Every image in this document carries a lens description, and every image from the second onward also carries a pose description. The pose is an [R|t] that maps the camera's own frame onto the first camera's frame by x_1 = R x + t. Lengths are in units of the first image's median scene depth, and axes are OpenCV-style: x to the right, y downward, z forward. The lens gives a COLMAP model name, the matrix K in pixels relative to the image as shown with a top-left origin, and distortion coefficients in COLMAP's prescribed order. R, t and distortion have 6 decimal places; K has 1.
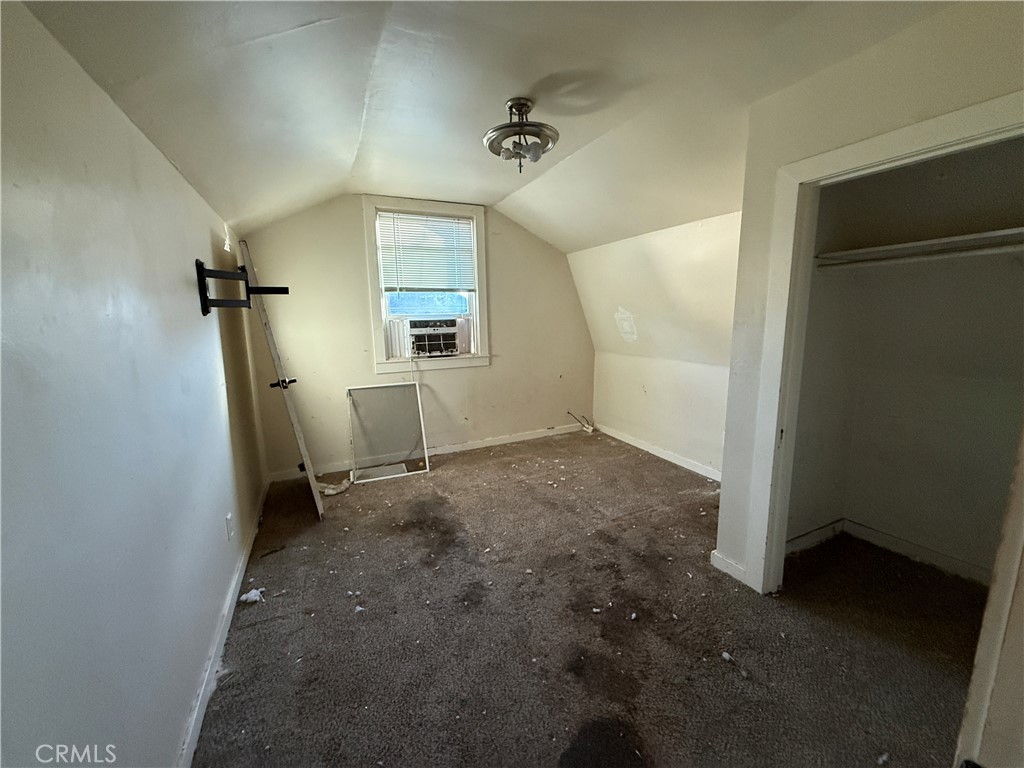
lens RADIAL K [[407.3, 0, 513.6], [0, 407.3, 385.6], [0, 0, 1]] dist [0.001710, -0.000150]
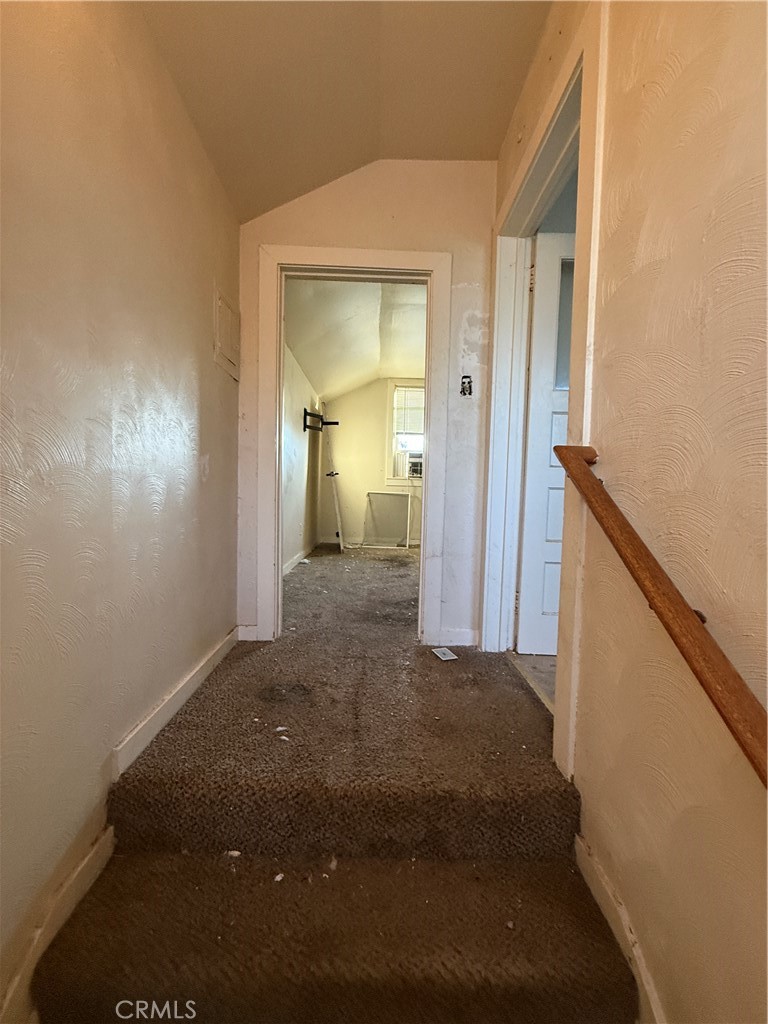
lens RADIAL K [[407.3, 0, 384.0], [0, 407.3, 507.7], [0, 0, 1]] dist [0.001710, -0.000150]
pose [[0.908590, 0.055844, -0.413939, 0.352631], [-0.111052, 0.987651, -0.110515, 0.258739], [0.402656, 0.146382, 0.903571, -0.468653]]
